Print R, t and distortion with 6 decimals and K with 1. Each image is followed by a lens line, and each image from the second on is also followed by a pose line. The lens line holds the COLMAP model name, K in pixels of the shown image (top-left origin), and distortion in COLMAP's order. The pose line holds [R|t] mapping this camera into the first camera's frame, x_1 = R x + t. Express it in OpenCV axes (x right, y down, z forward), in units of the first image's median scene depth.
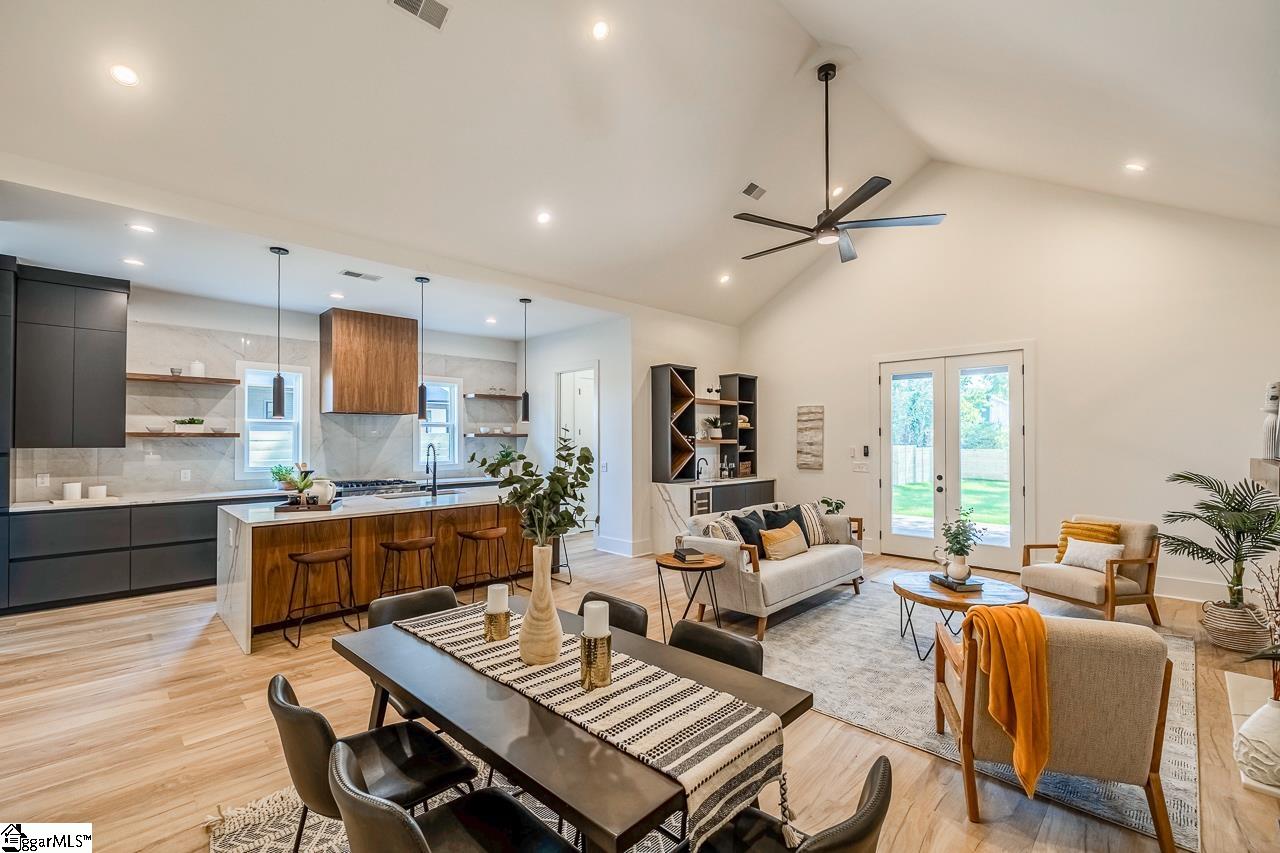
lens RADIAL K [[549.0, 0, 639.7], [0, 549.0, 433.1], [0, 0, 1]] dist [0.001370, -0.000361]
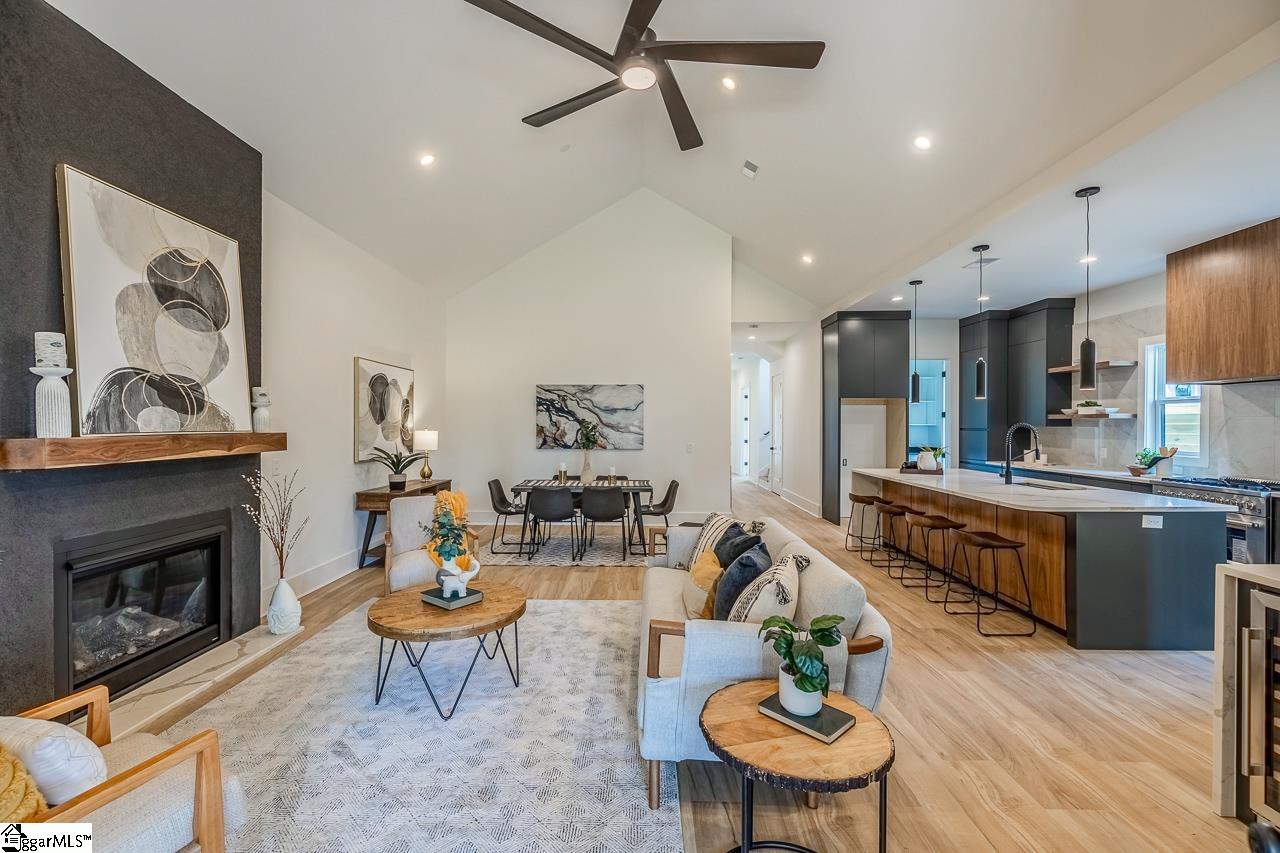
lens RADIAL K [[549.0, 0, 625.1], [0, 549.0, 427.7], [0, 0, 1]] dist [0.001370, -0.000361]
pose [[-0.726851, 0.004150, -0.686783, 0.603988], [0.007306, 0.999972, -0.001690, 0.020201], [0.686756, -0.006246, -0.726861, 1.105213]]
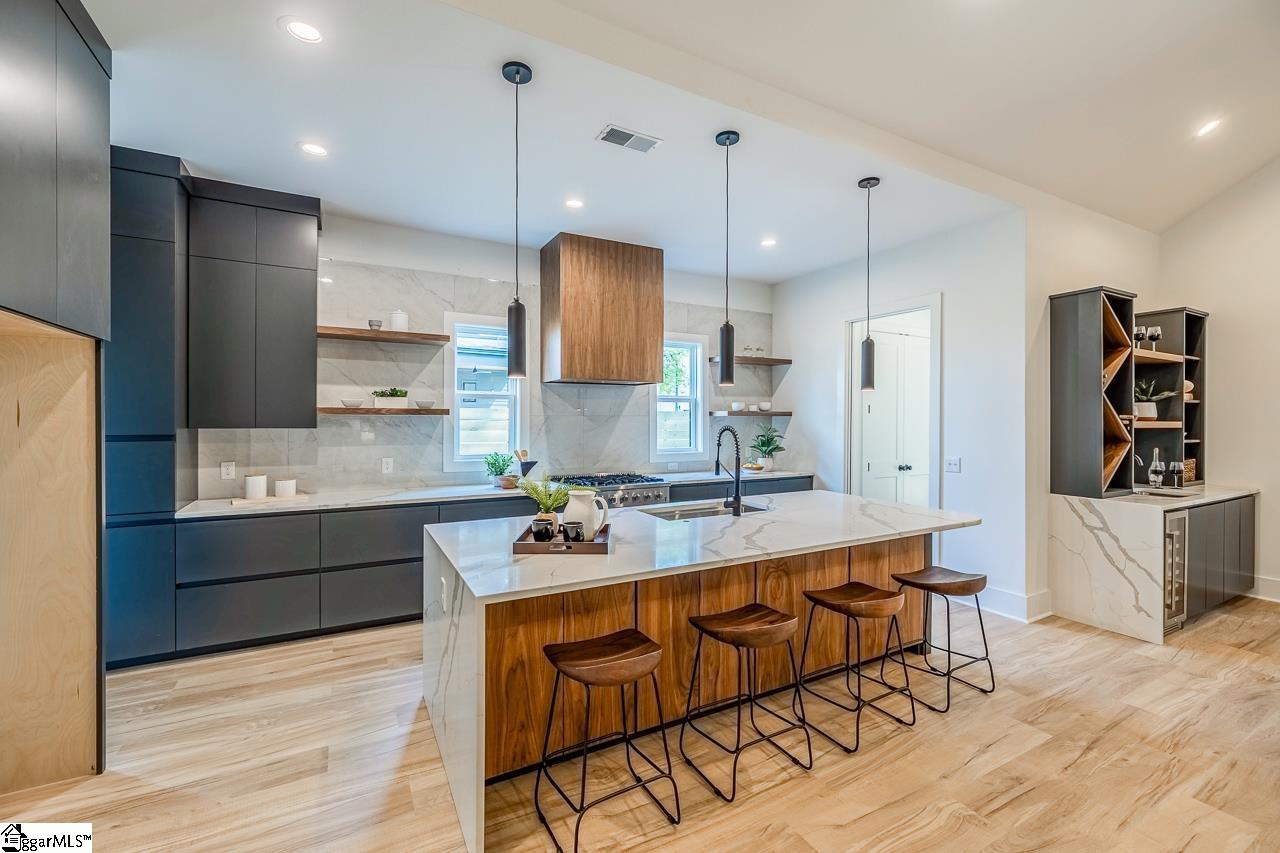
lens RADIAL K [[549.0, 0, 636.5], [0, 549.0, 421.1], [0, 0, 1]] dist [0.001370, -0.000361]
pose [[0.959341, 0.005765, -0.282190, -0.279861], [-0.001434, 0.999878, 0.015552, 0.003974], [0.282245, -0.014515, 0.959232, 0.365510]]
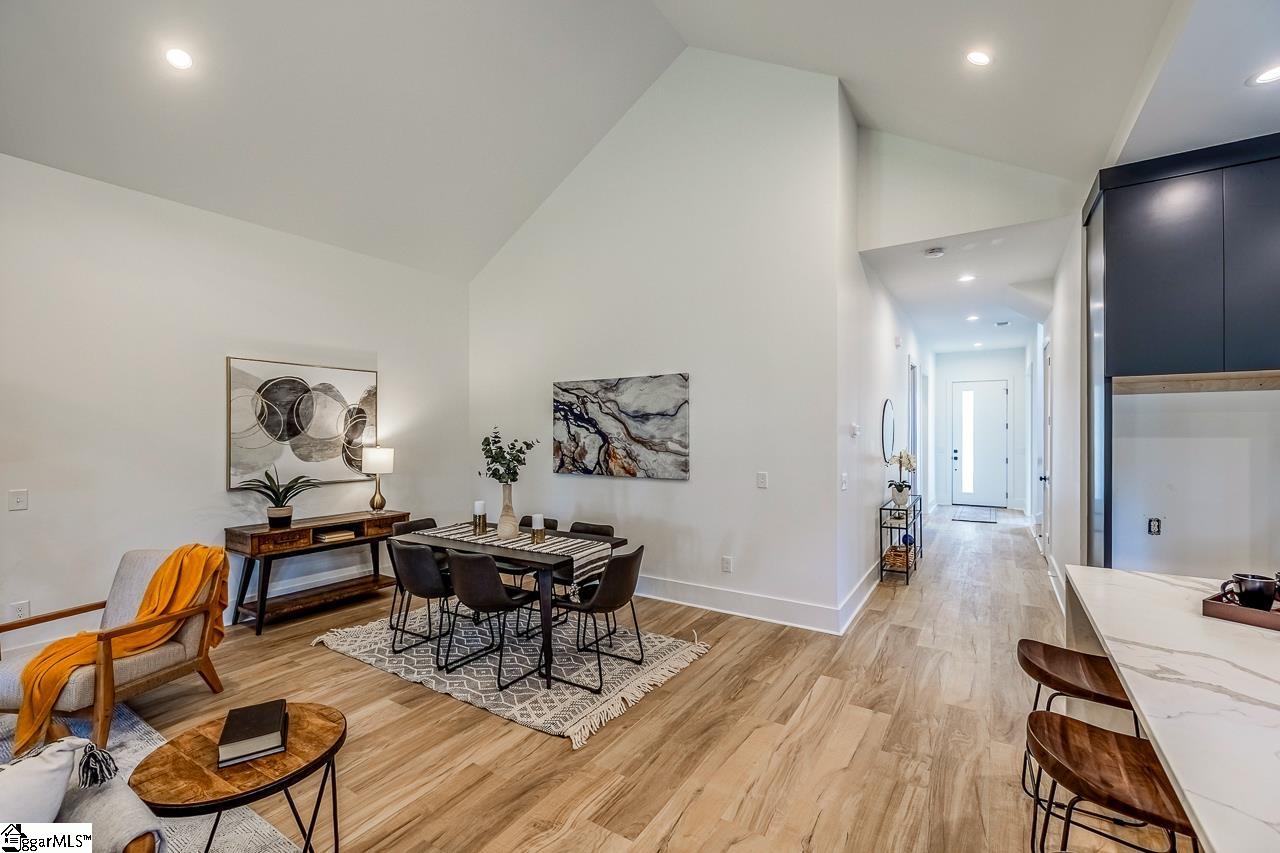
lens RADIAL K [[549.0, 0, 629.9], [0, 549.0, 434.5], [0, 0, 1]] dist [0.001370, -0.000361]
pose [[-0.981188, 0.007197, -0.192919, -0.059131], [0.008234, 0.999956, -0.004571, 0.007703], [0.192877, -0.006073, -0.981204, 0.955060]]
